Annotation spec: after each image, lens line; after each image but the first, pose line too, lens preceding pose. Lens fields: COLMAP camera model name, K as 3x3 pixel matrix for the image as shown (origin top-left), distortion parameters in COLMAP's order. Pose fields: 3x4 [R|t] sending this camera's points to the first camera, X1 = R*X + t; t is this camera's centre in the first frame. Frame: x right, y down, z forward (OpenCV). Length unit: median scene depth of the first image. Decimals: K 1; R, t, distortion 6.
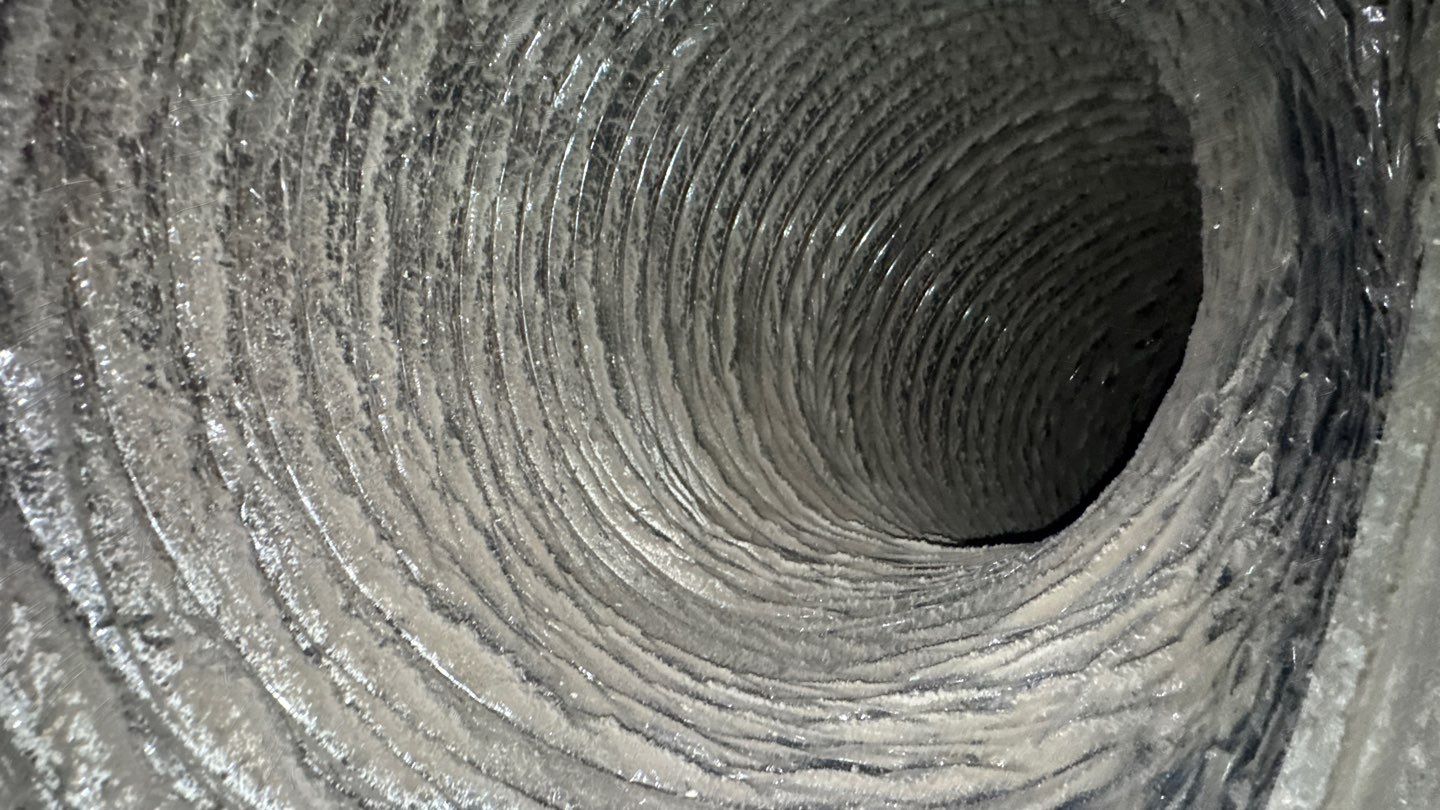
lens RADIAL K [[575.7, 0, 716.4], [0, 575.7, 405.0], [0, 0, 1]] dist [-0.003330, 0.000133]
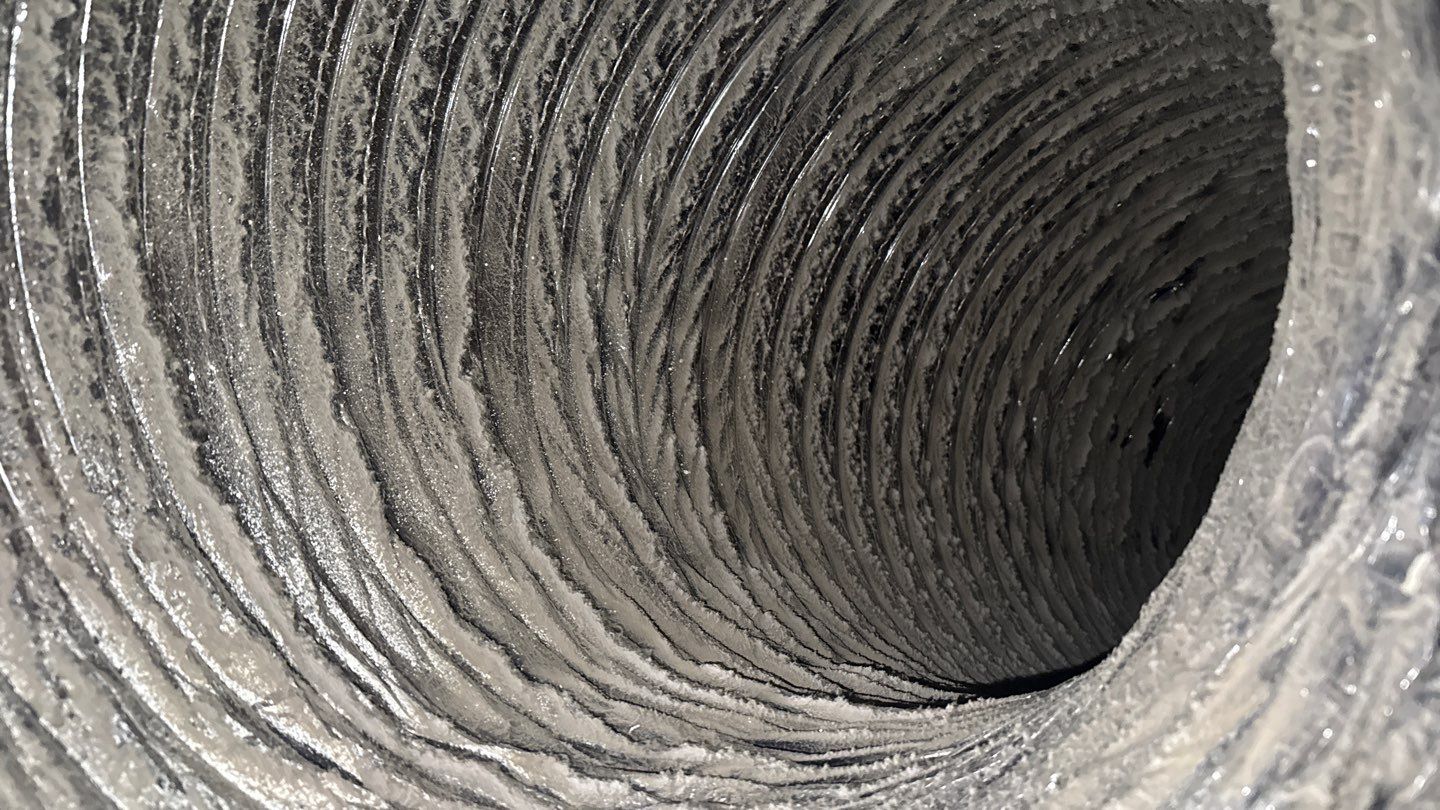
lens RADIAL K [[1023.1, 0, 721.3], [0, 1023.1, 393.8], [0, 0, 1]] dist [0.029490, -0.055606]
pose [[0.969771, -0.044909, 0.239847, 0.037269], [0.042804, 0.998986, 0.013982, -0.059456], [-0.240232, -0.003293, 0.970710, 0.105390]]
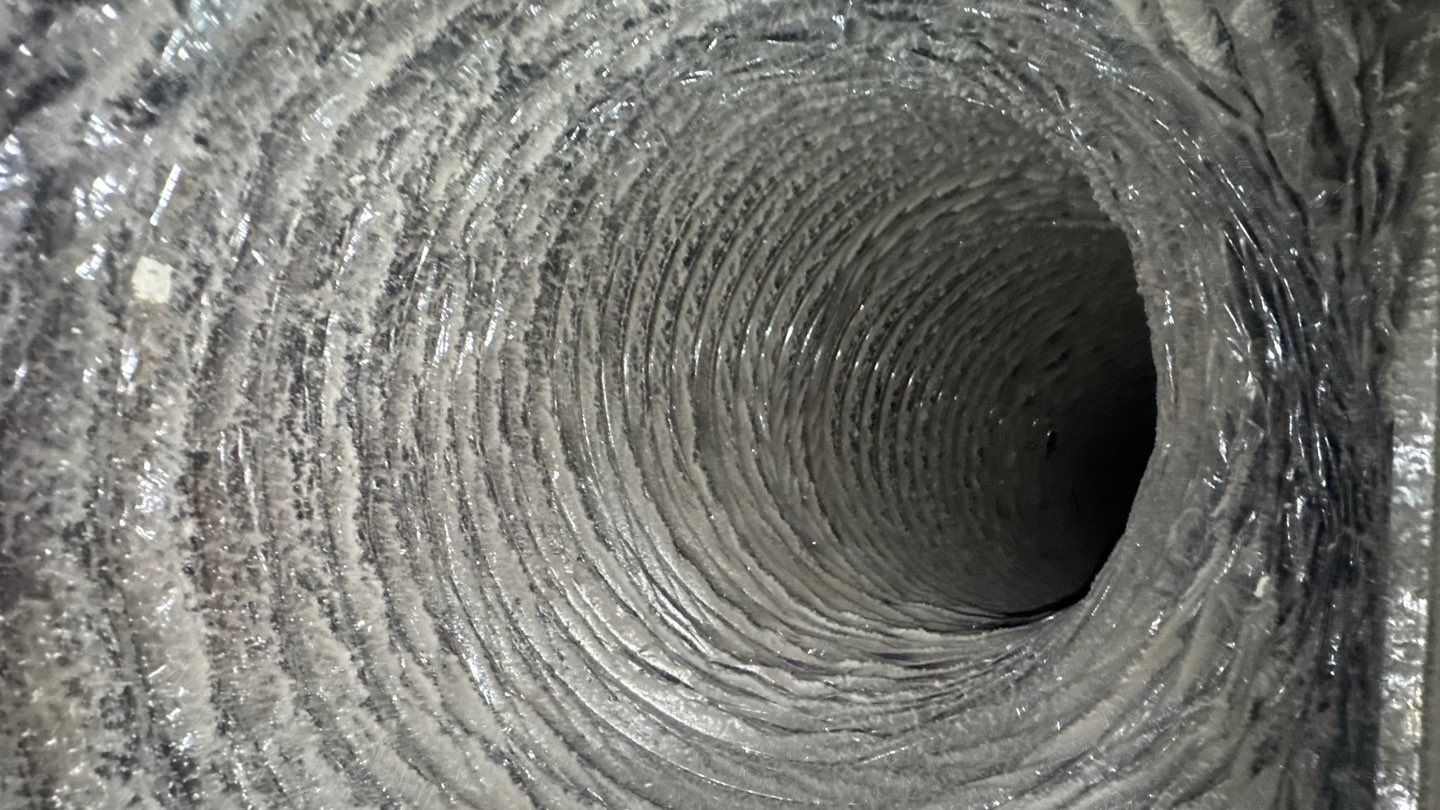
lens RADIAL K [[575.7, 0, 717.3], [0, 575.7, 404.7], [0, 0, 1]] dist [-0.003330, 0.000133]
pose [[0.981098, -0.122818, 0.149539, -0.094407], [0.125720, 0.992015, -0.010074, -0.184060], [-0.147108, 0.028683, 0.988704, 0.033089]]
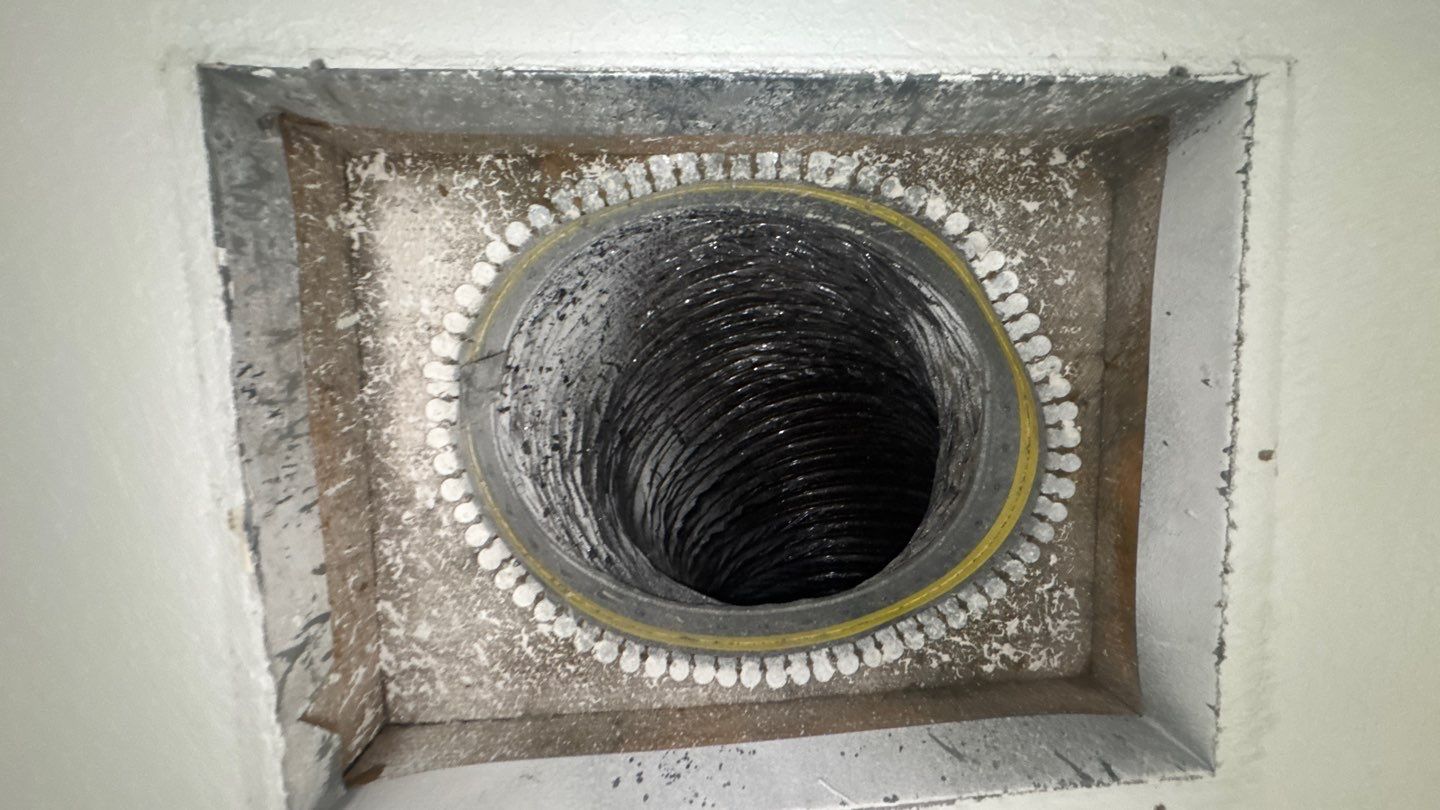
lens RADIAL K [[575.7, 0, 718.1], [0, 575.7, 407.3], [0, 0, 1]] dist [-0.003330, 0.000133]
pose [[0.433412, 0.815828, -0.382857, 0.533771], [-0.899748, 0.415801, -0.132528, 0.156936], [0.051072, 0.401914, 0.914252, -0.921399]]
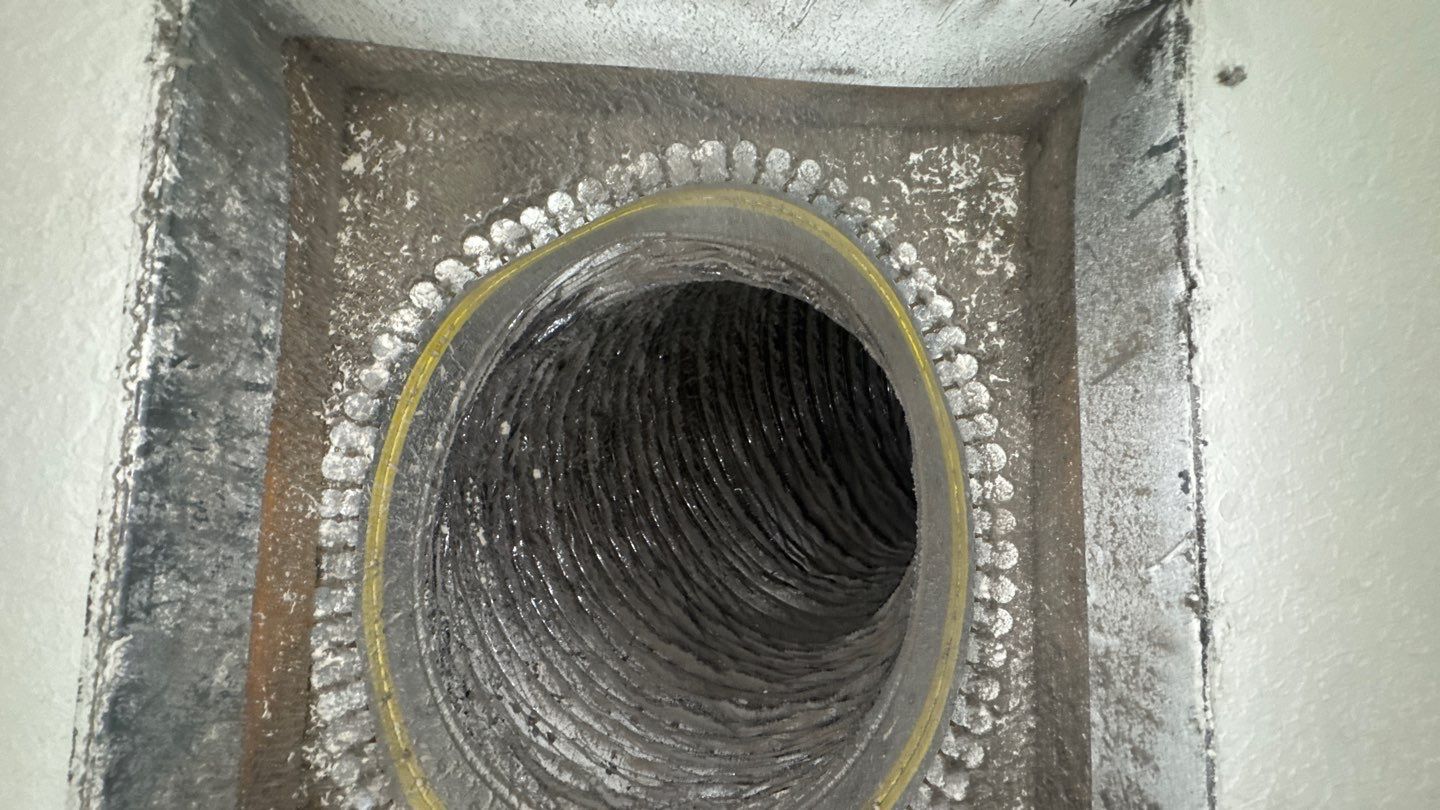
lens RADIAL K [[575.7, 0, 719.7], [0, 575.7, 405.7], [0, 0, 1]] dist [-0.003330, 0.000133]
pose [[0.815856, -0.384693, -0.431729, 0.678452], [0.351196, 0.922776, -0.158573, -0.069714], [0.459391, -0.022249, 0.887955, -0.639725]]
